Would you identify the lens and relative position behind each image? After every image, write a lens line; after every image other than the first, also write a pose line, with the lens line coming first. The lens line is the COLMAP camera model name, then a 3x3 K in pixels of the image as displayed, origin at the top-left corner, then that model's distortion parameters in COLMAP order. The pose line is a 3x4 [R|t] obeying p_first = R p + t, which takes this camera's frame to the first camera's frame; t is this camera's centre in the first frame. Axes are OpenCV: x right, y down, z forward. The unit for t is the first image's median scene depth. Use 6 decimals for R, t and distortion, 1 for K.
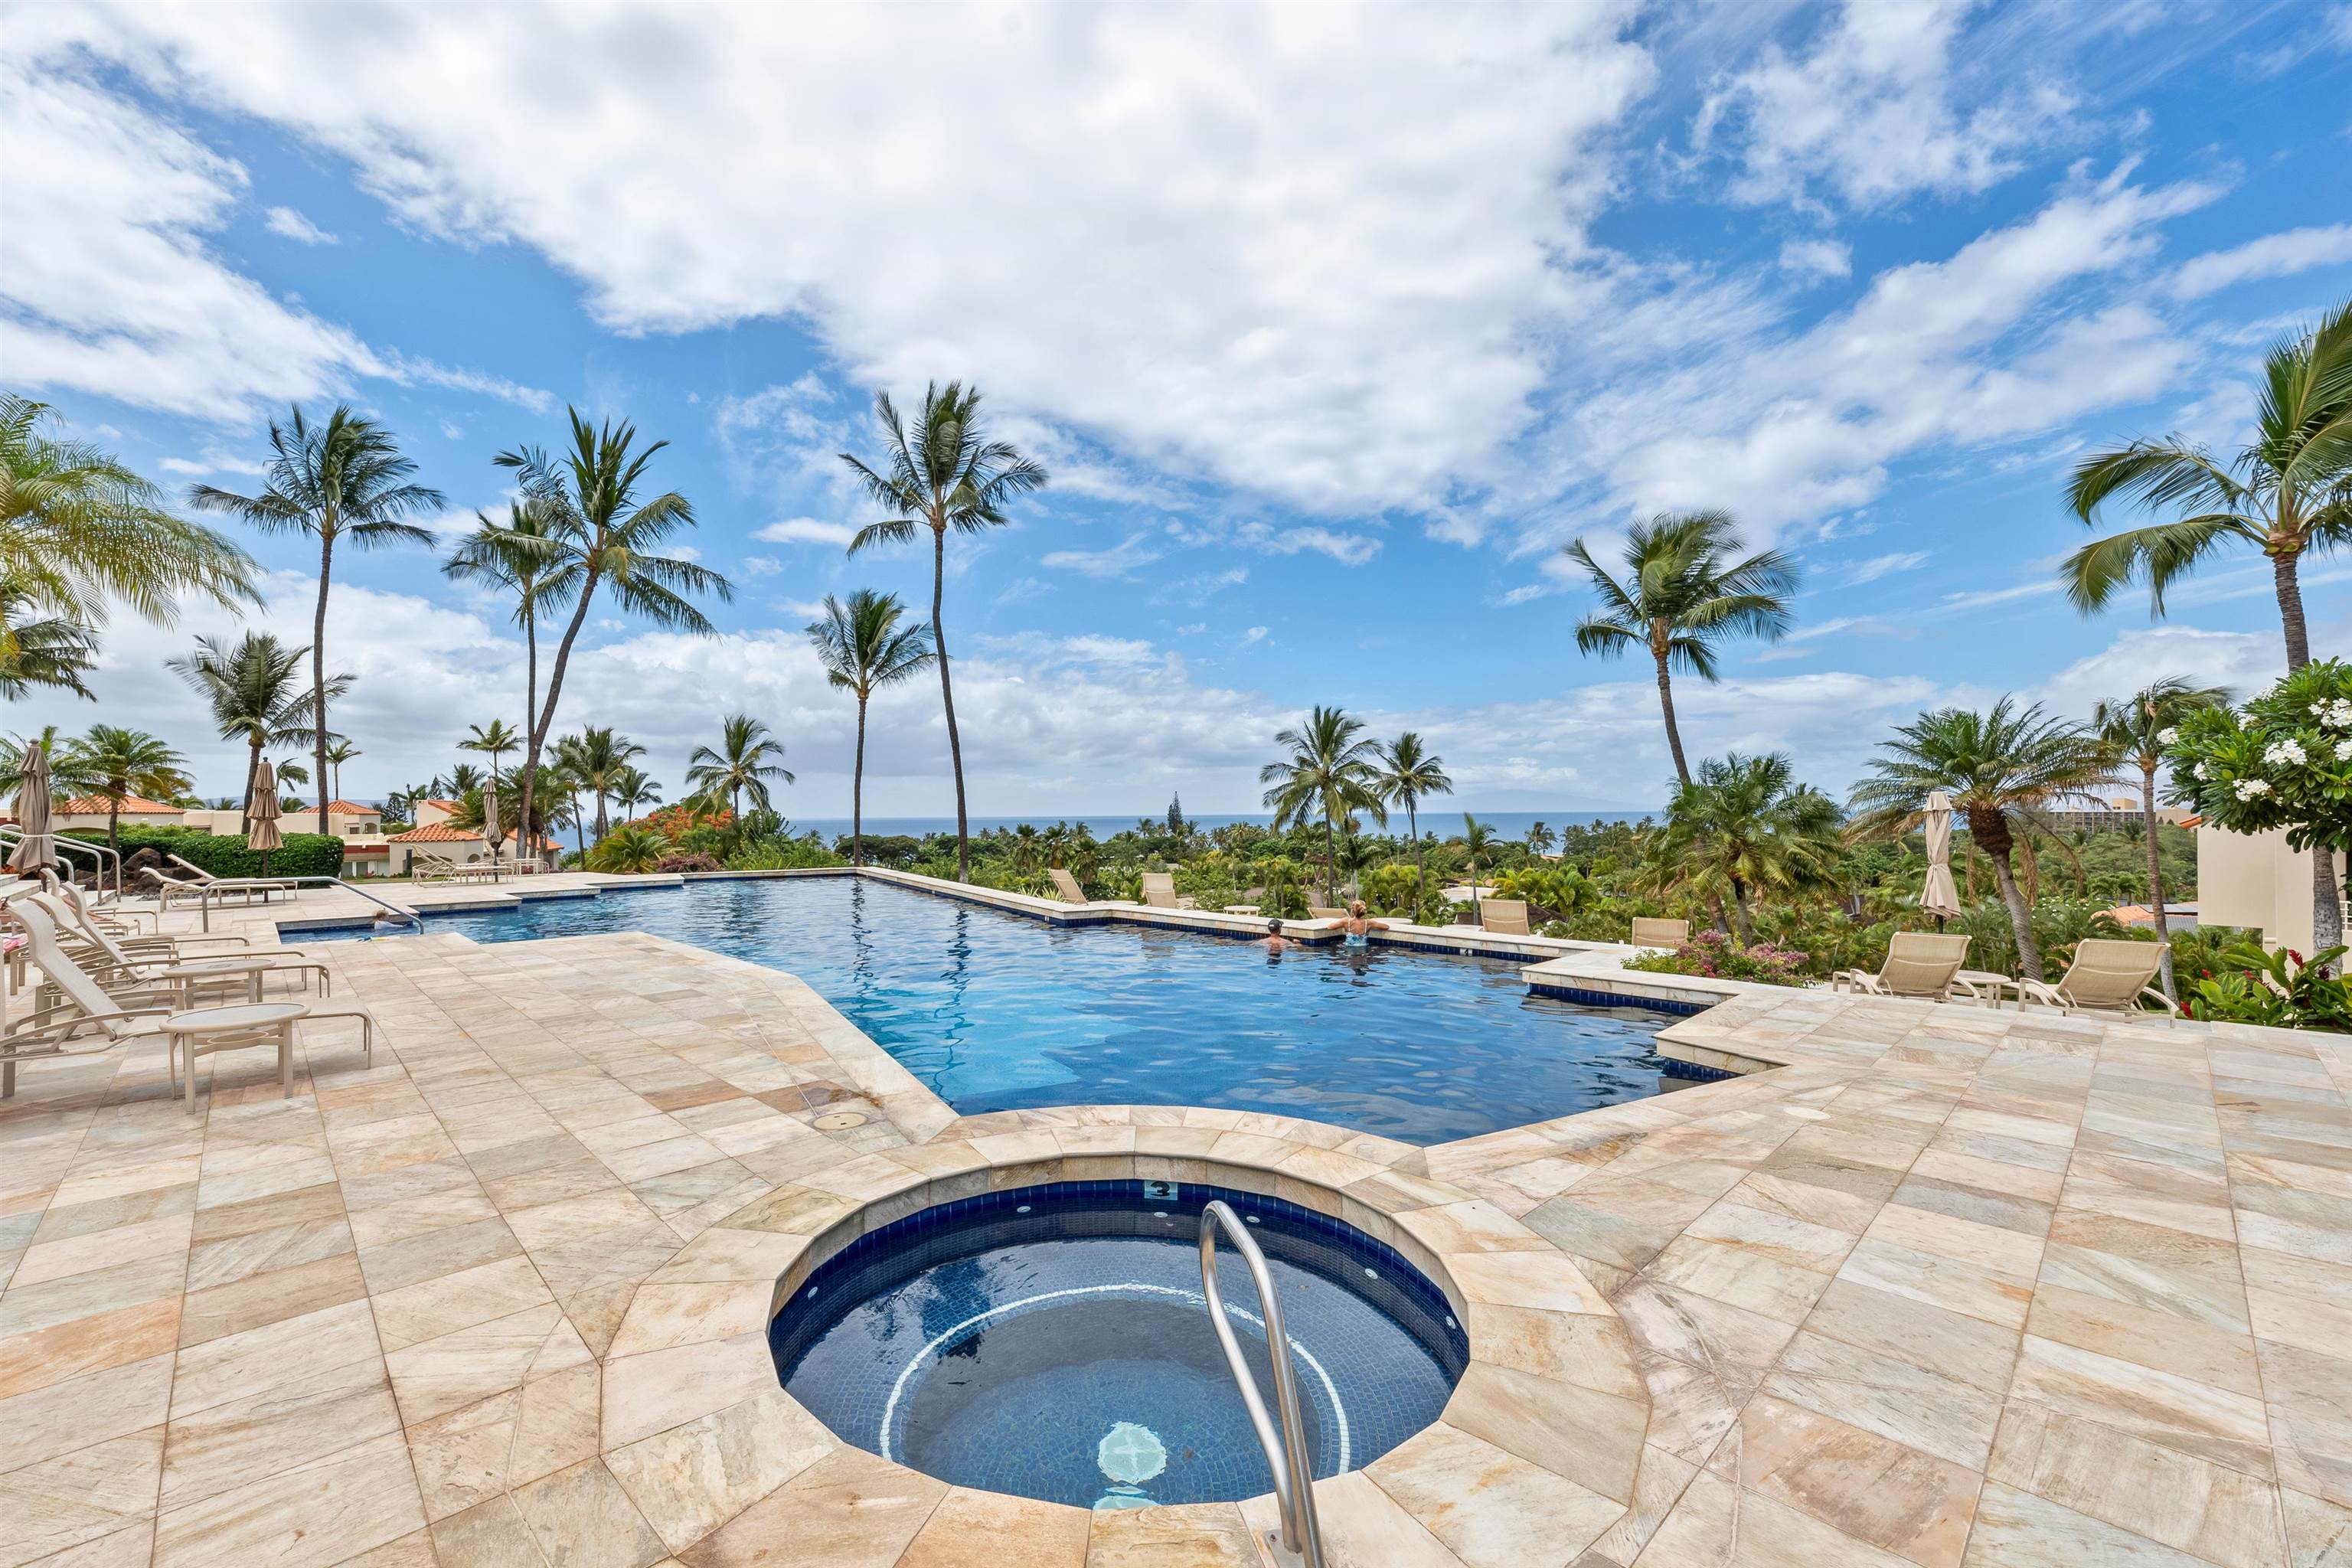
lens RADIAL K [[946.5, 0, 1126.4], [0, 946.5, 781.0], [0, 0, 1]] dist [-0.000753, -0.000021]
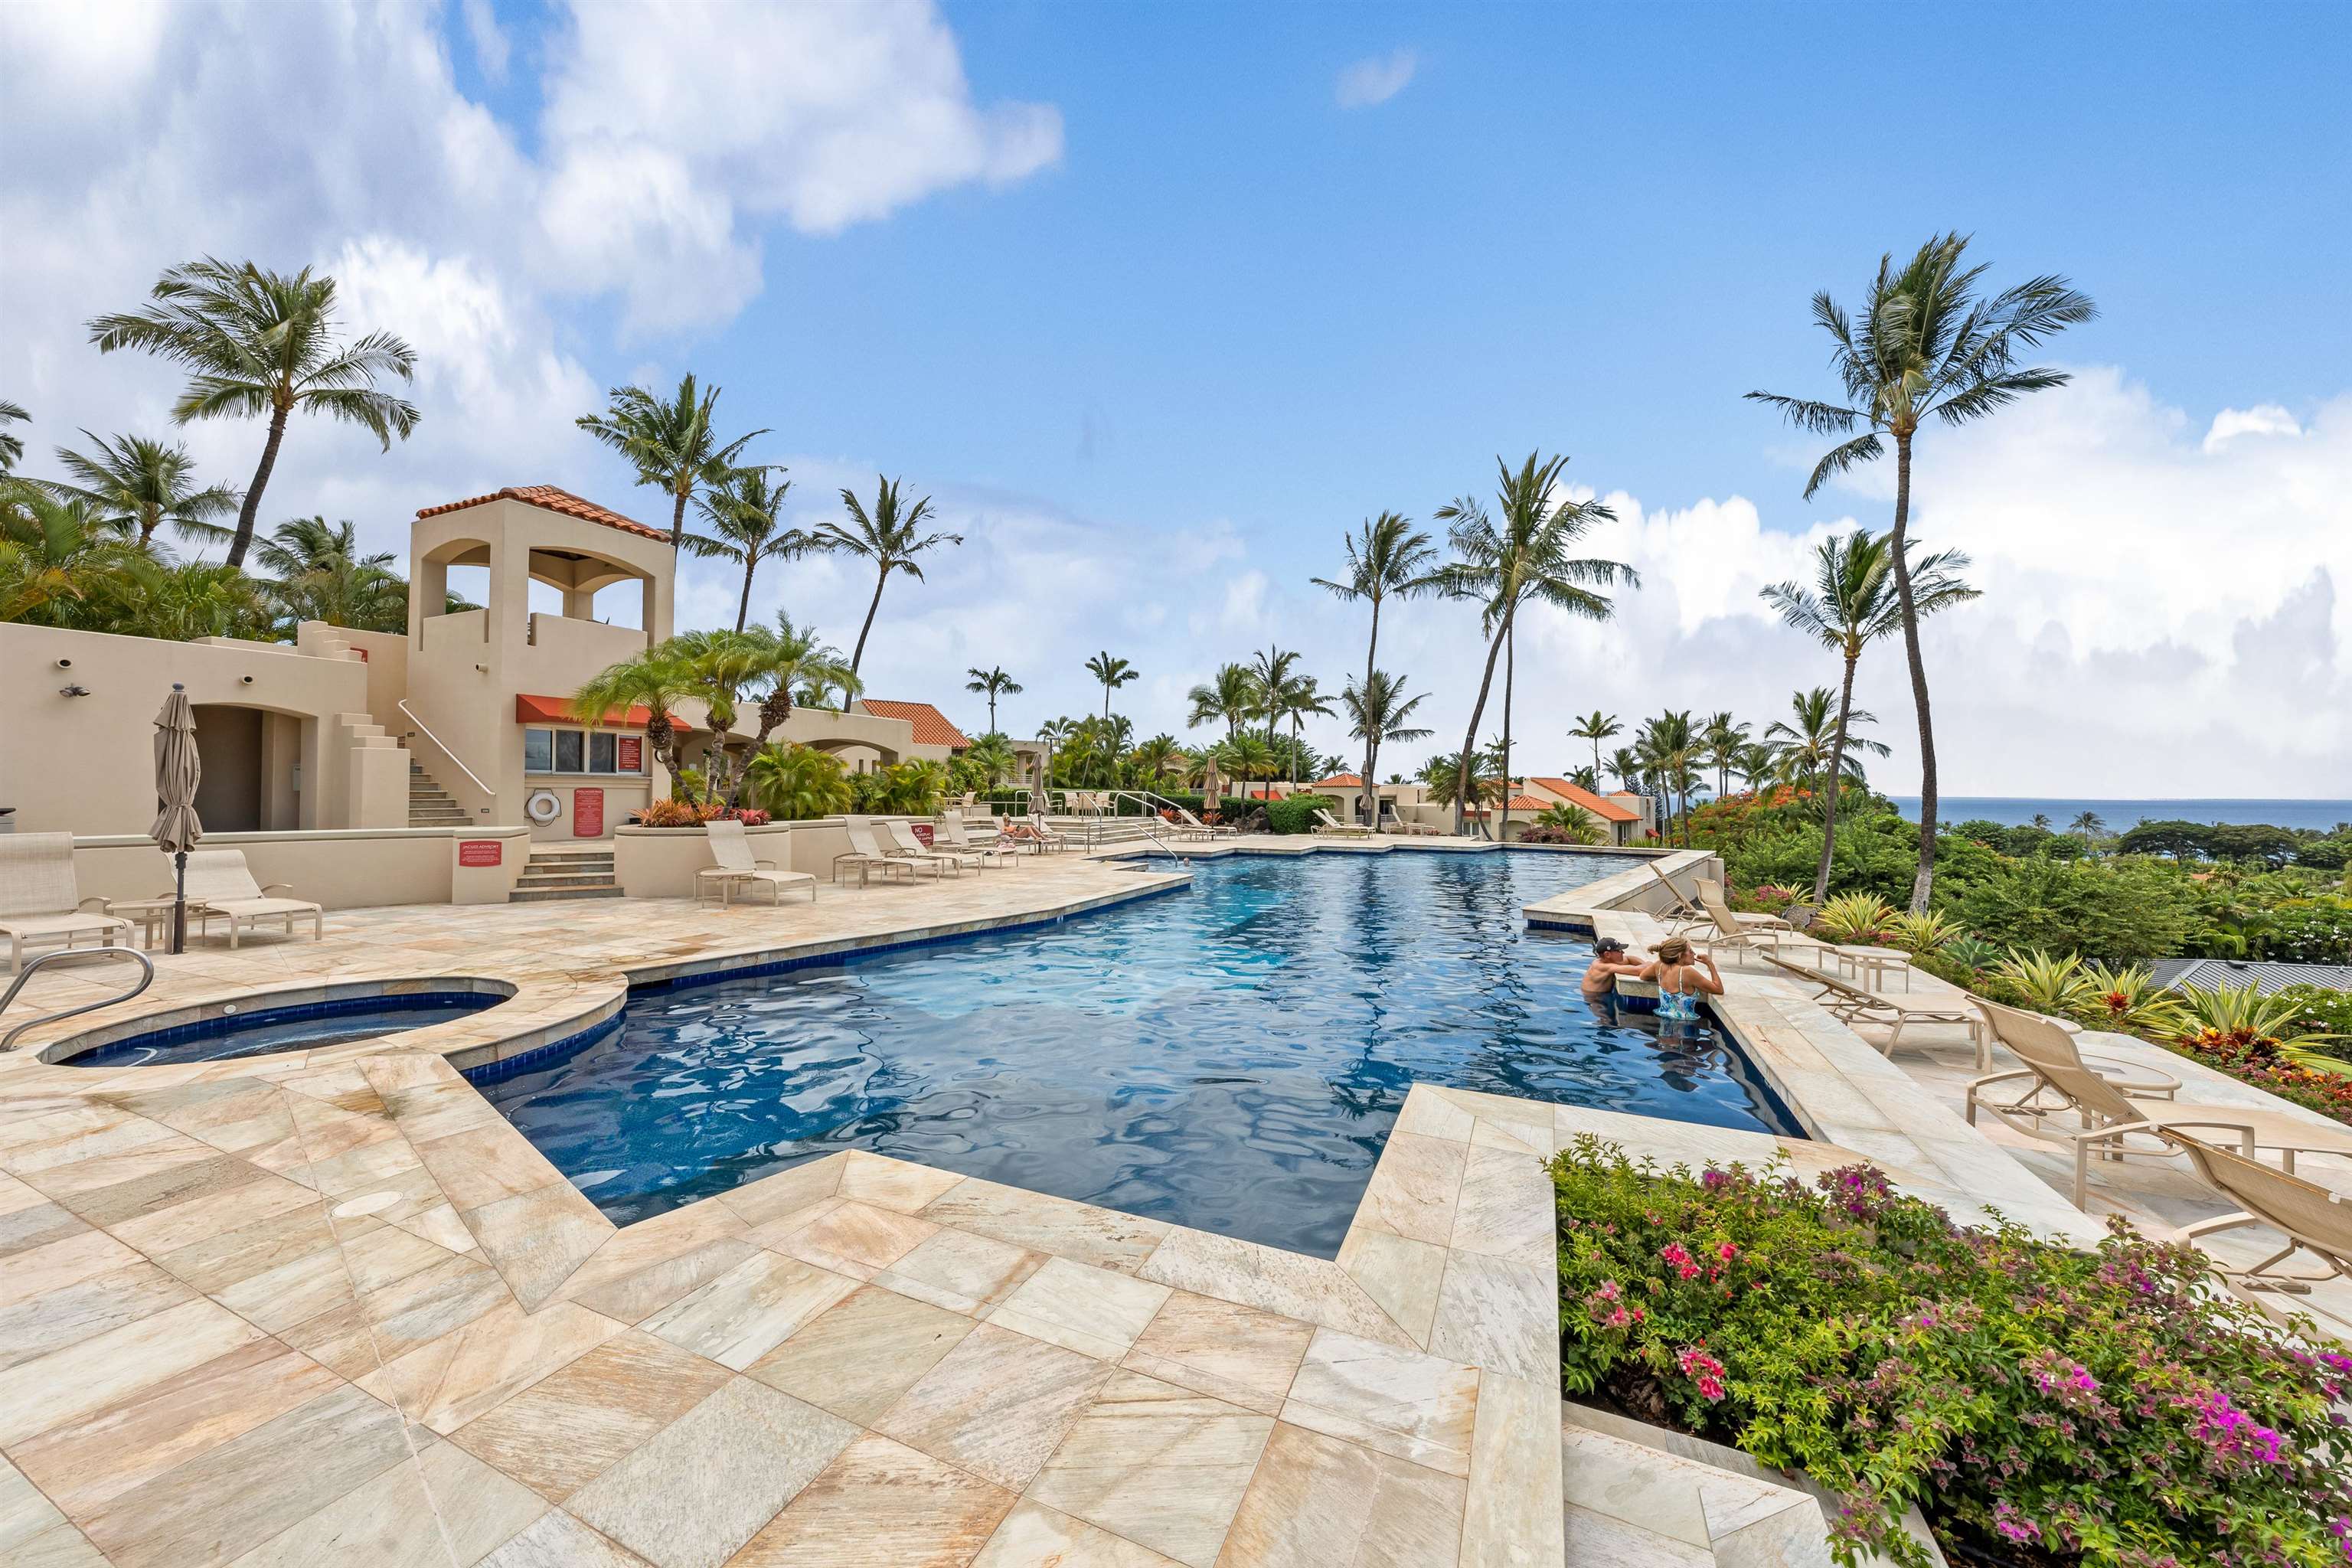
lens RADIAL K [[816.6, 0, 1176.0], [0, 816.6, 784.0], [0, 0, 1]] dist [0.000369, 0.000080]
pose [[0.396964, 0.001562, -0.917833, 0.207477], [0.026291, 0.999569, 0.013072, 0.003101], [0.917458, -0.029320, 0.396752, 0.176810]]
